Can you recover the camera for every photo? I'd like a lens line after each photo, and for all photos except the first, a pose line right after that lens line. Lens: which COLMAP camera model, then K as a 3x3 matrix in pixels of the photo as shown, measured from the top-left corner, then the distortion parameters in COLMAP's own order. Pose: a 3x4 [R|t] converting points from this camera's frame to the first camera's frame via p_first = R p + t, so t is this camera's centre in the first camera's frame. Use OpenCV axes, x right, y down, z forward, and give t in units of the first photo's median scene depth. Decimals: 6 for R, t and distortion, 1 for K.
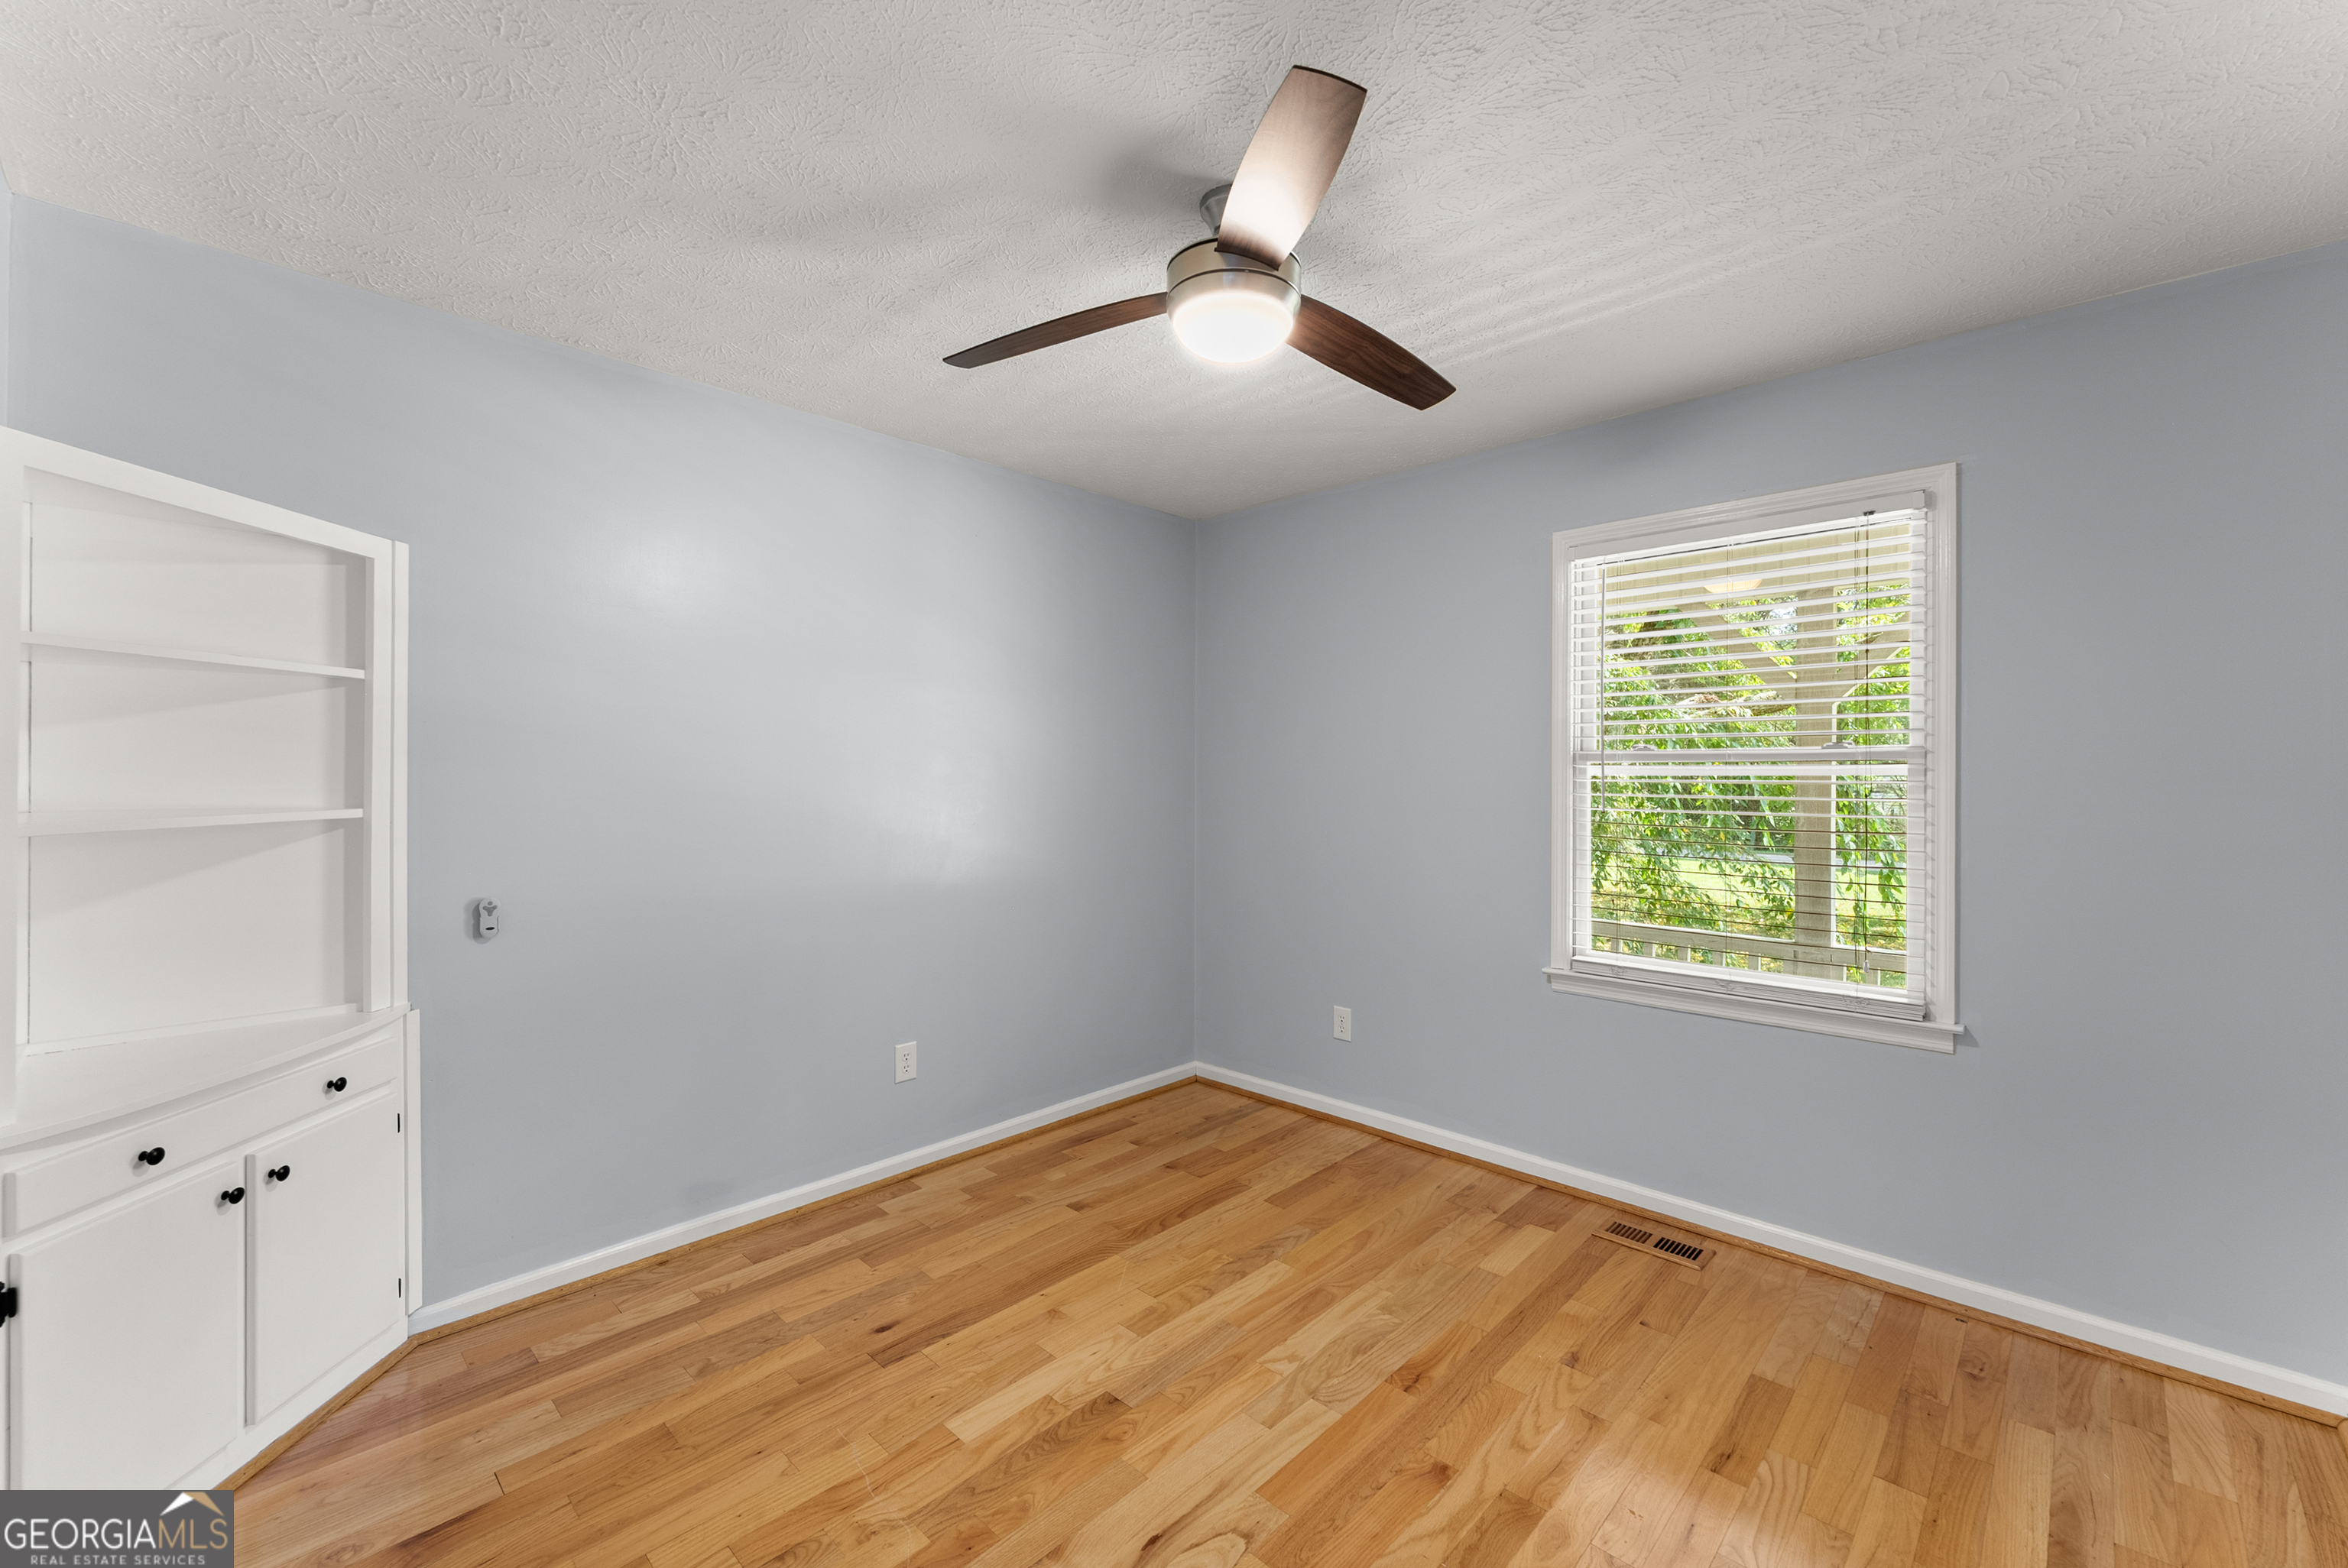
lens RADIAL K [[946.6, 0, 1180.5], [0, 946.6, 774.4], [0, 0, 1]] dist [0.001609, -0.000155]
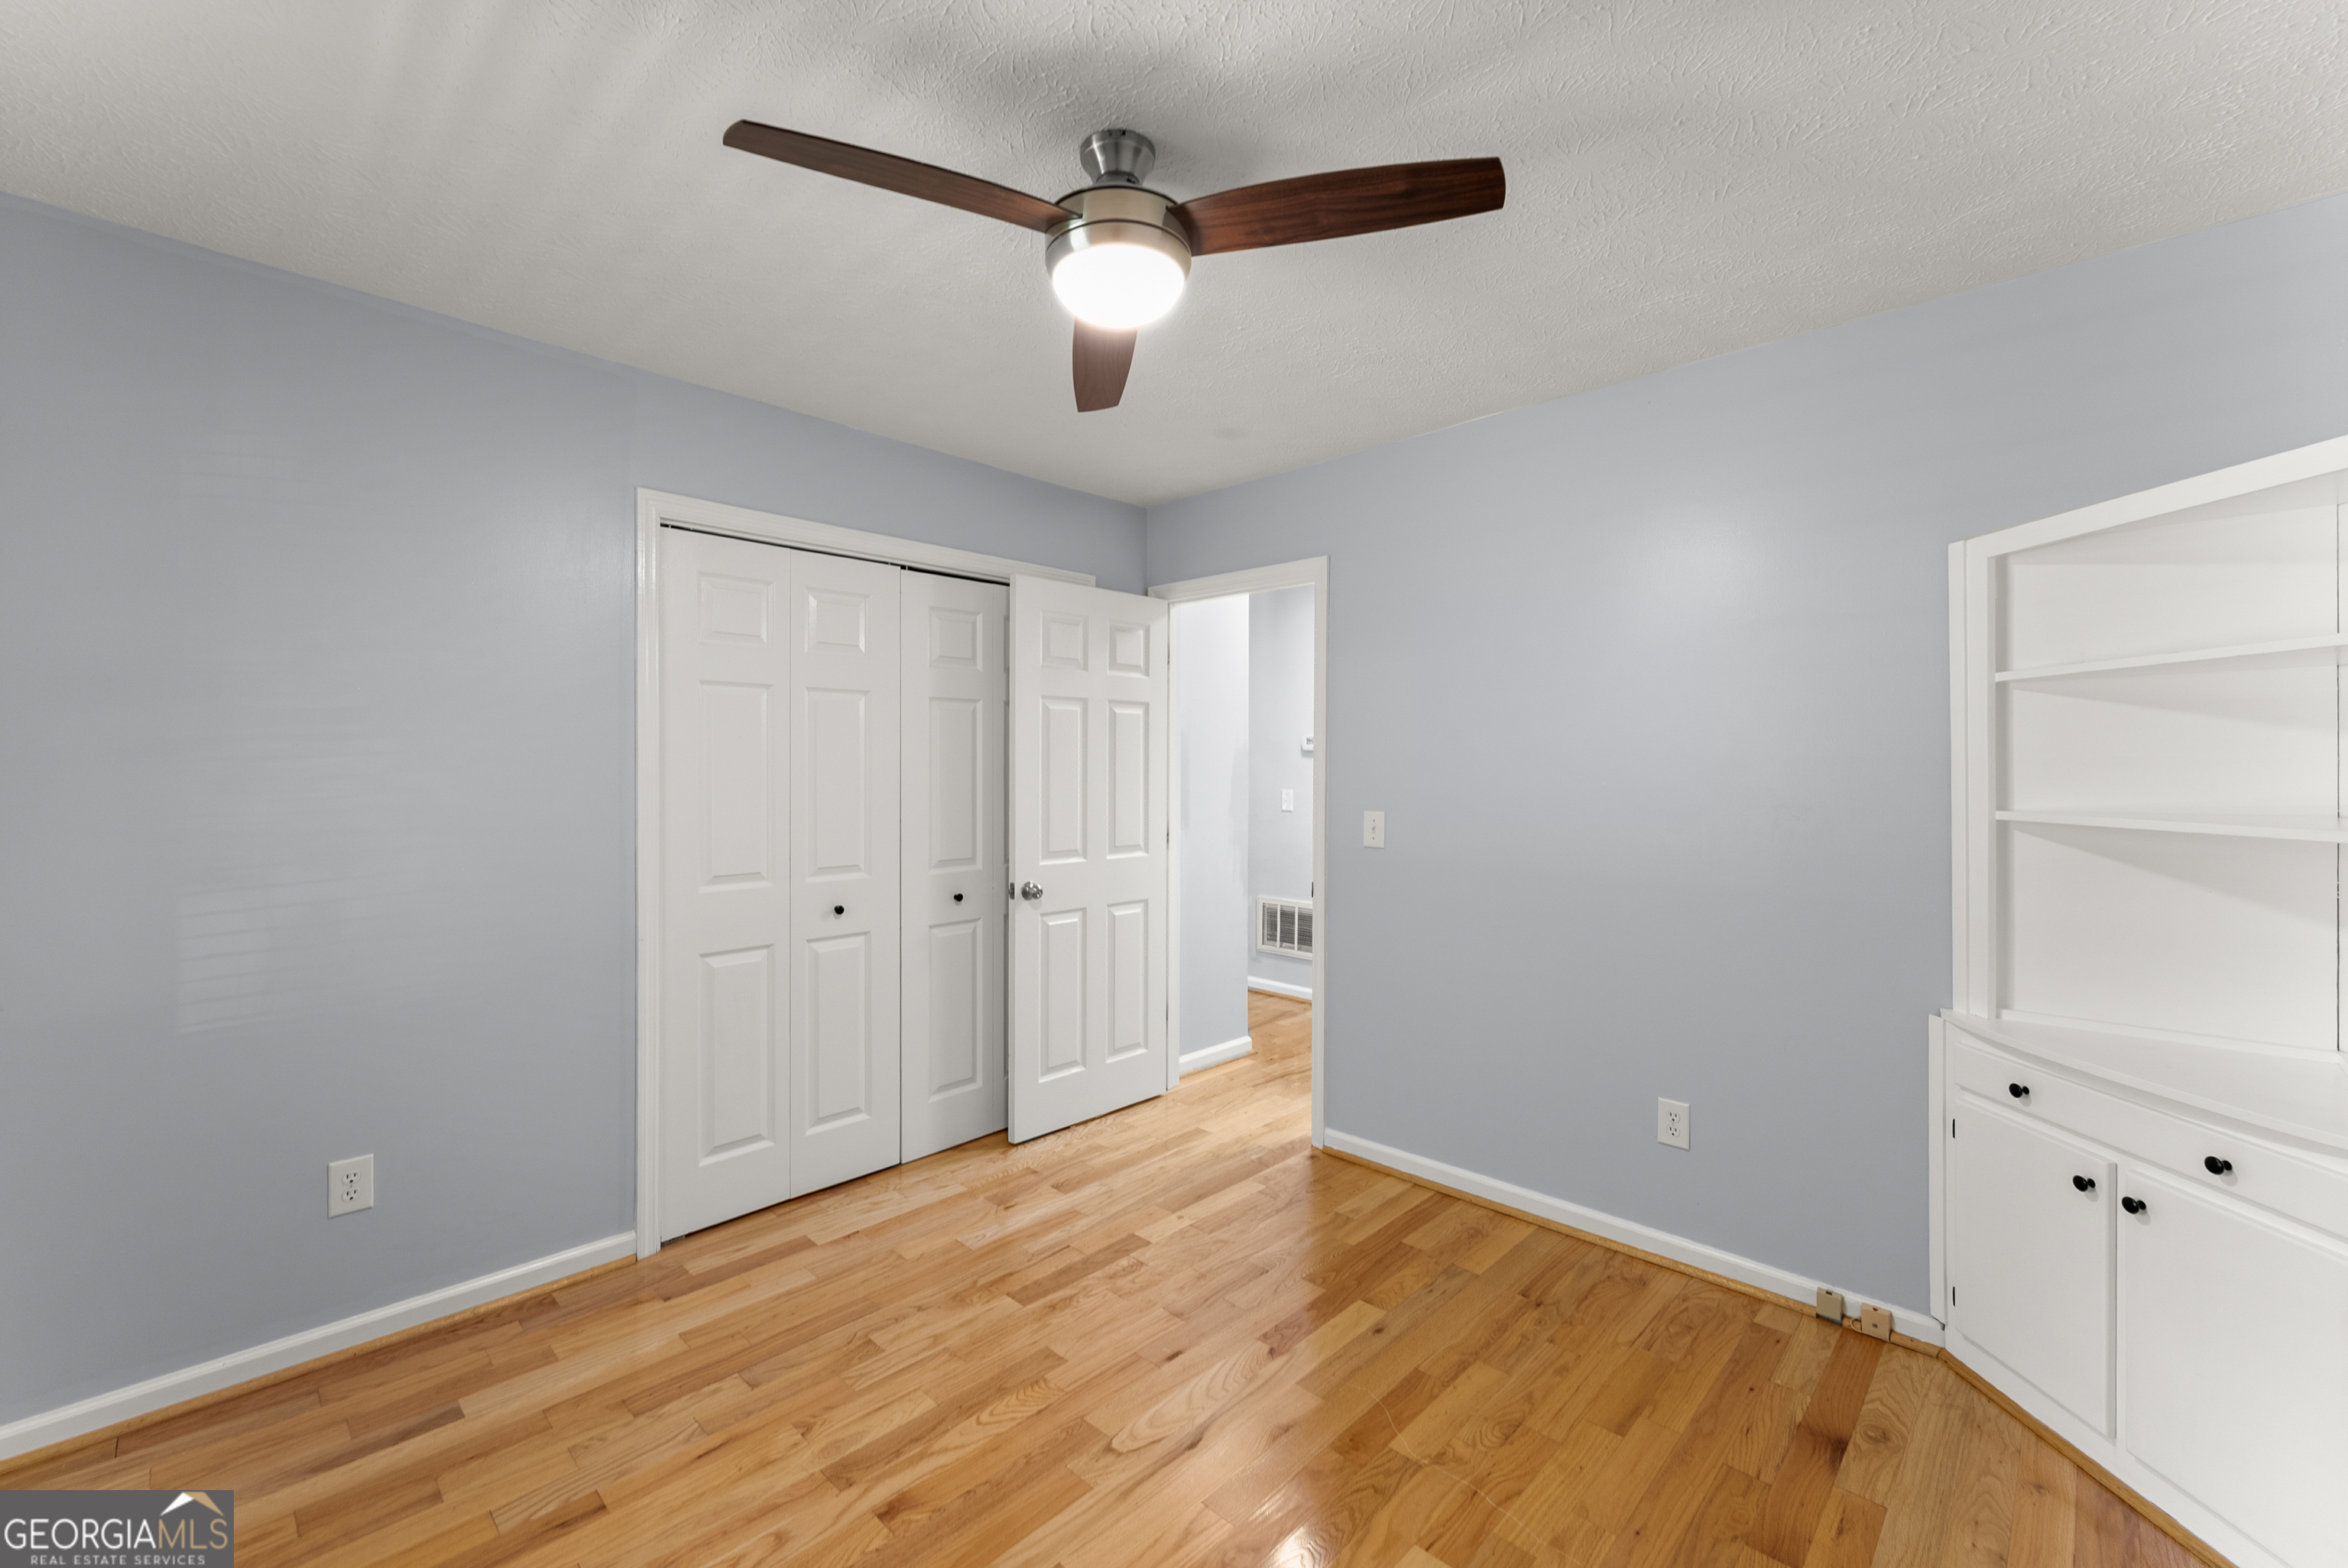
lens RADIAL K [[953.8, 0, 1177.8], [0, 953.8, 765.2], [0, 0, 1]] dist [-0.001982, 0.000090]
pose [[-0.999980, -0.005249, -0.003652, -0.002391], [-0.005274, 0.999964, 0.006625, -0.014078], [0.003617, 0.006644, -0.999971, 2.020879]]
